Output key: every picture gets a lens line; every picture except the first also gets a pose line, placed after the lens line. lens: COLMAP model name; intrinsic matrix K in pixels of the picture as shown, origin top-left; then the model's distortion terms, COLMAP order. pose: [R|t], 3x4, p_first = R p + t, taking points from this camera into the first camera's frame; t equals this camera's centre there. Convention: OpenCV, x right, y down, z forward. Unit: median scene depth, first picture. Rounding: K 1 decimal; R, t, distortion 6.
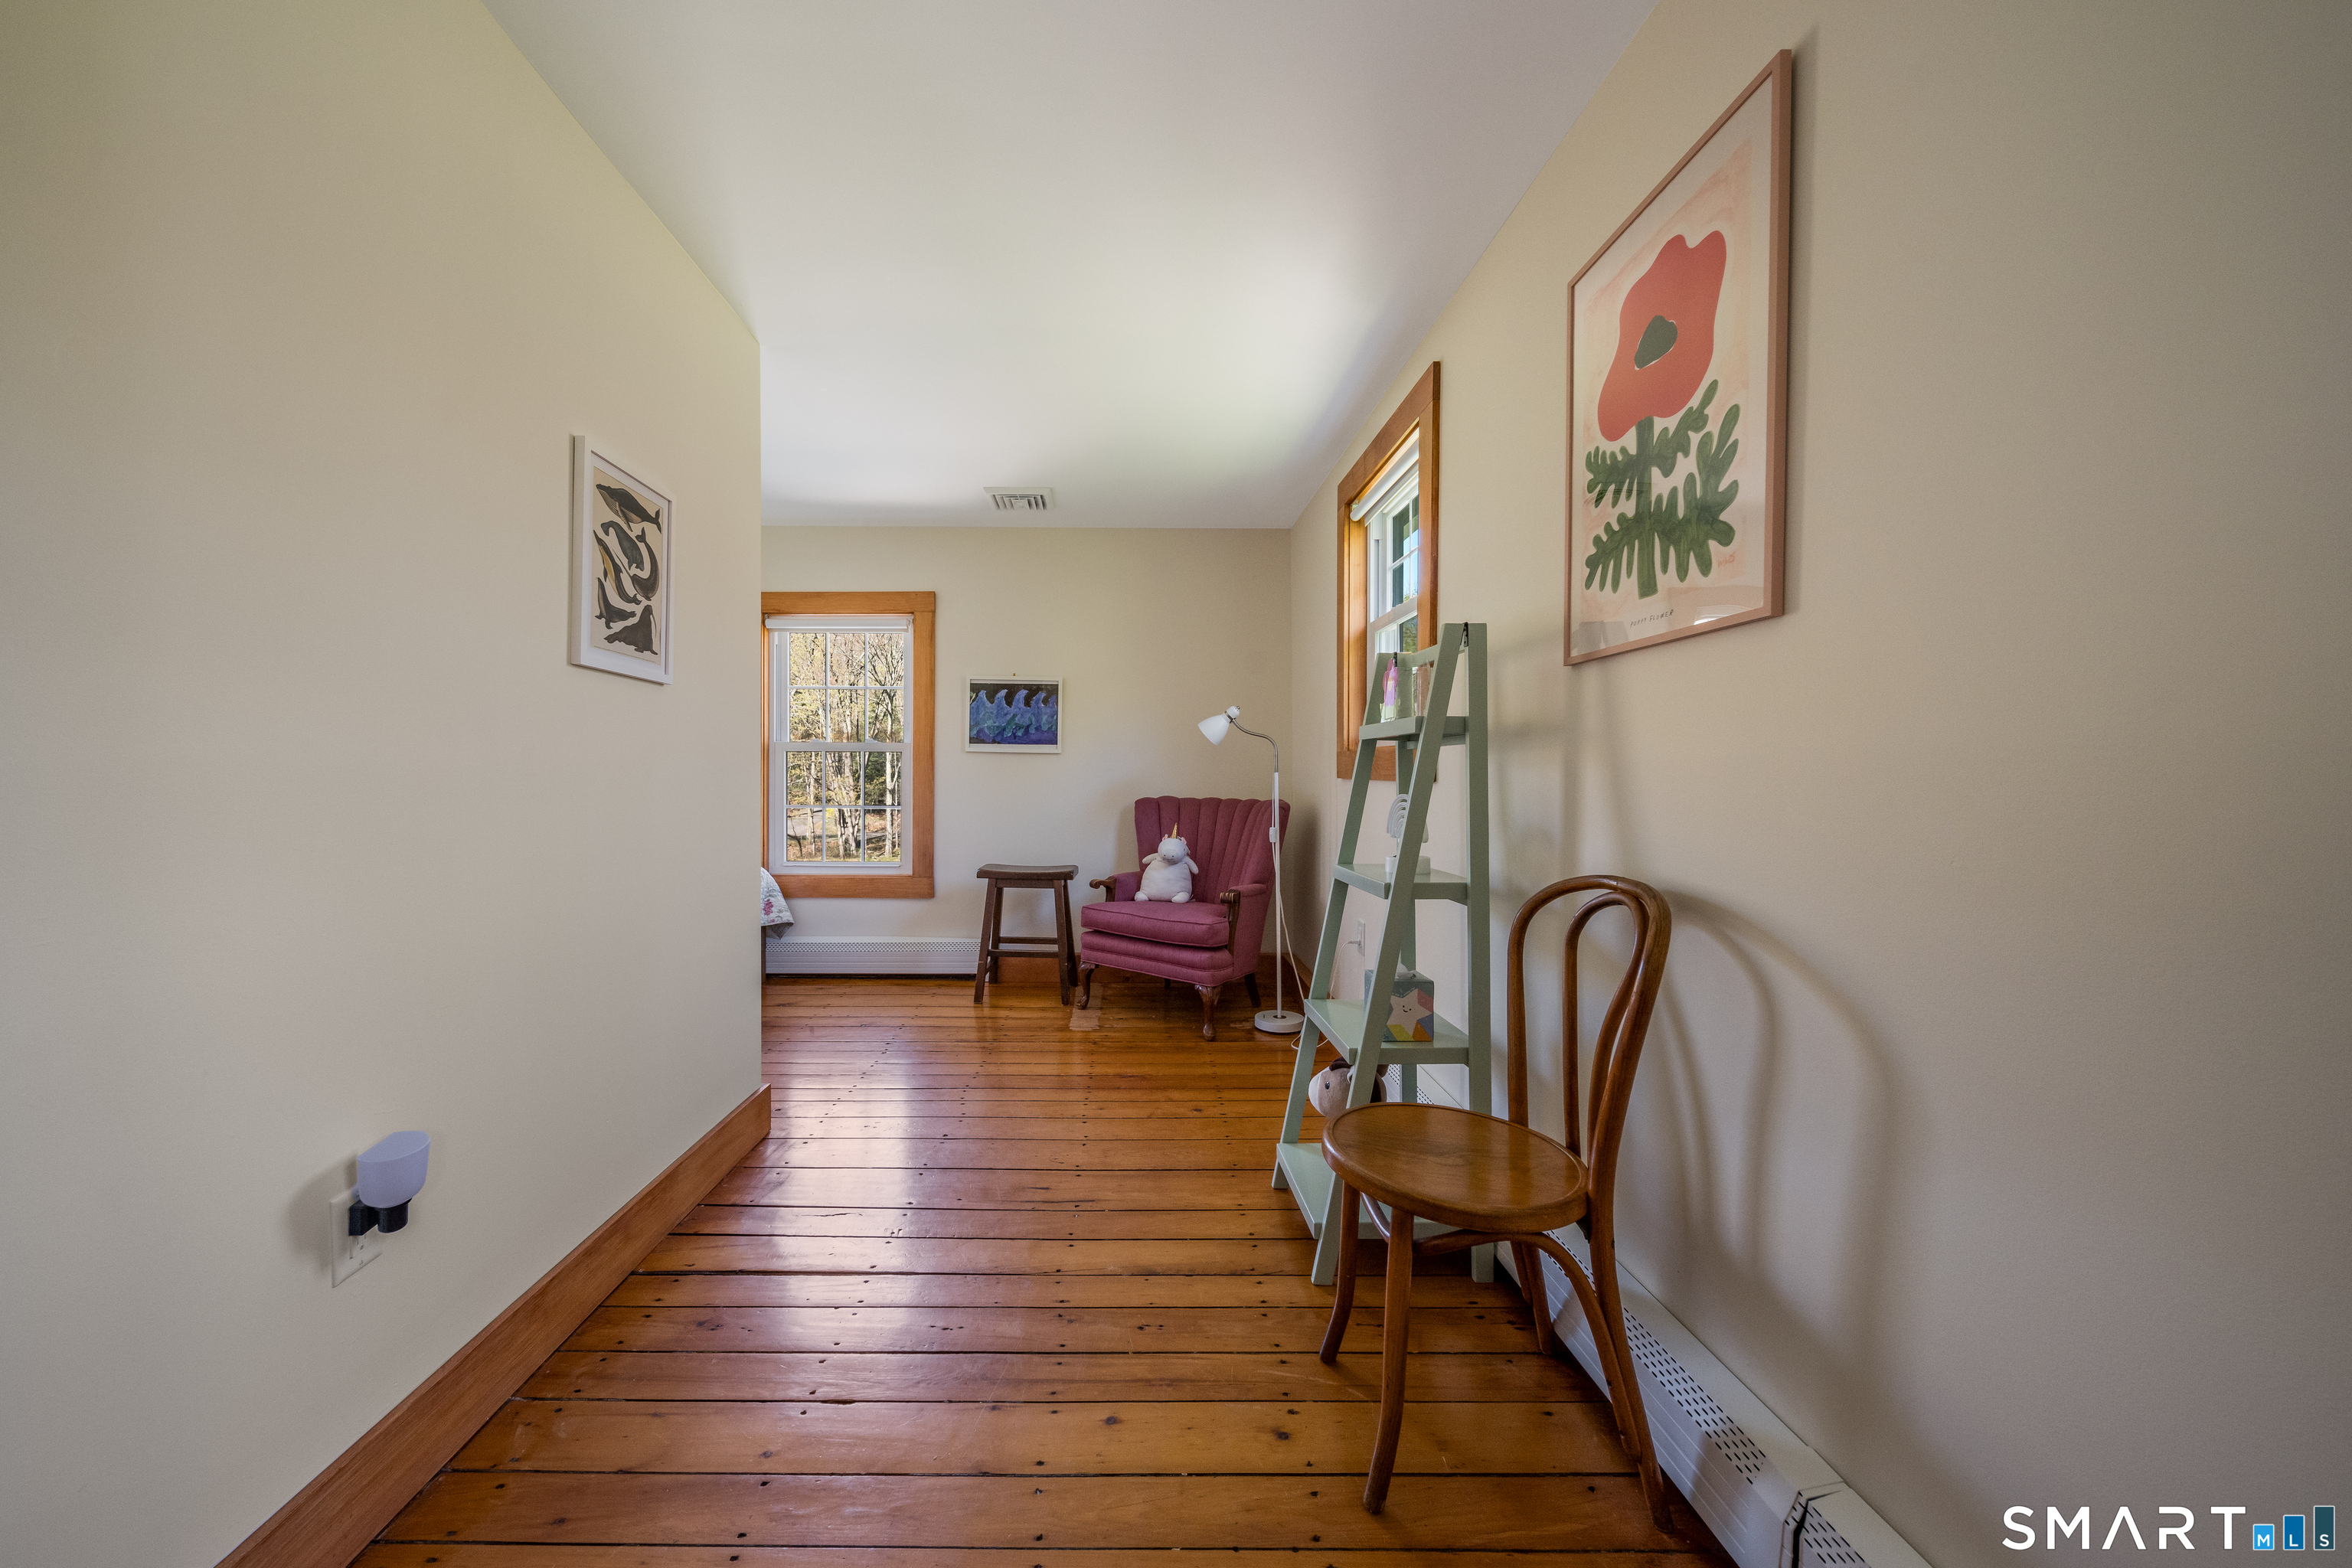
lens RADIAL K [[846.7, 0, 1098.4], [0, 846.7, 781.3], [0, 0, 1]] dist [0.000840, -0.000046]
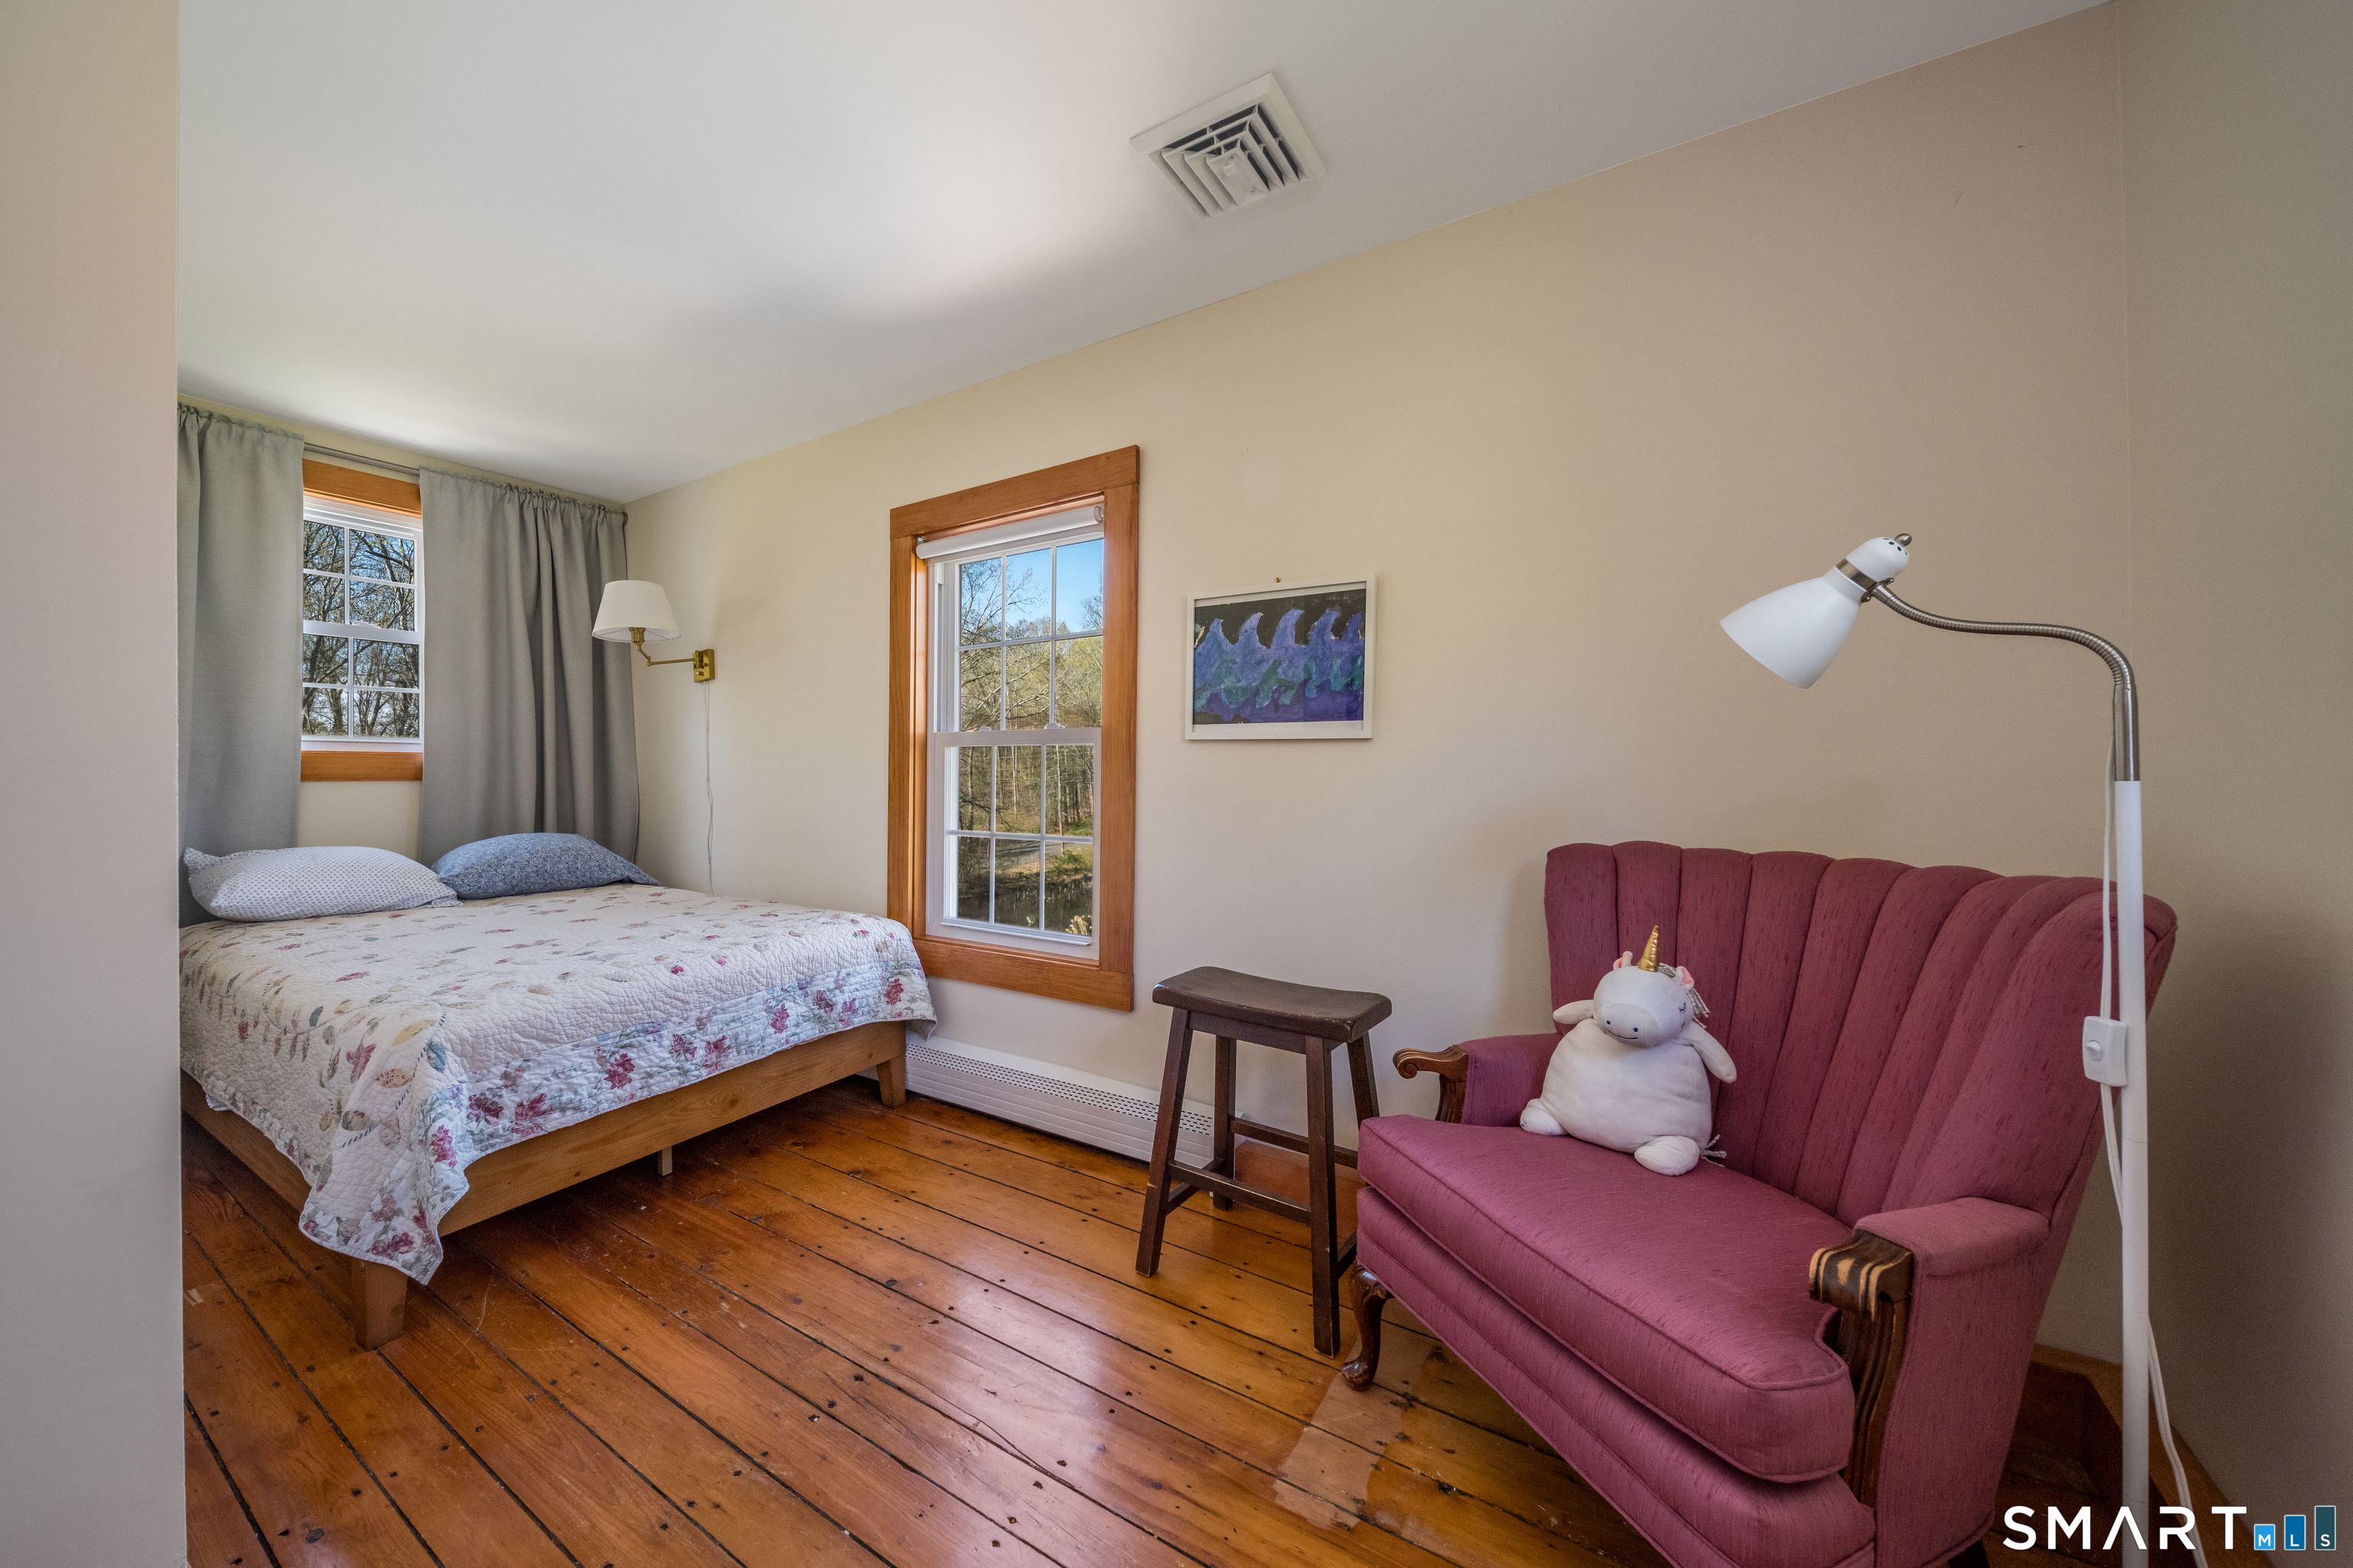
lens RADIAL K [[847.1, 0, 1098.9], [0, 847.1, 781.3], [0, 0, 1]] dist [0.000840, -0.000046]
pose [[0.833708, 0.001636, -0.552203, 0.088098], [-0.007243, 0.999942, -0.007974, -0.005315], [0.552158, 0.010648, 0.833671, 0.552496]]
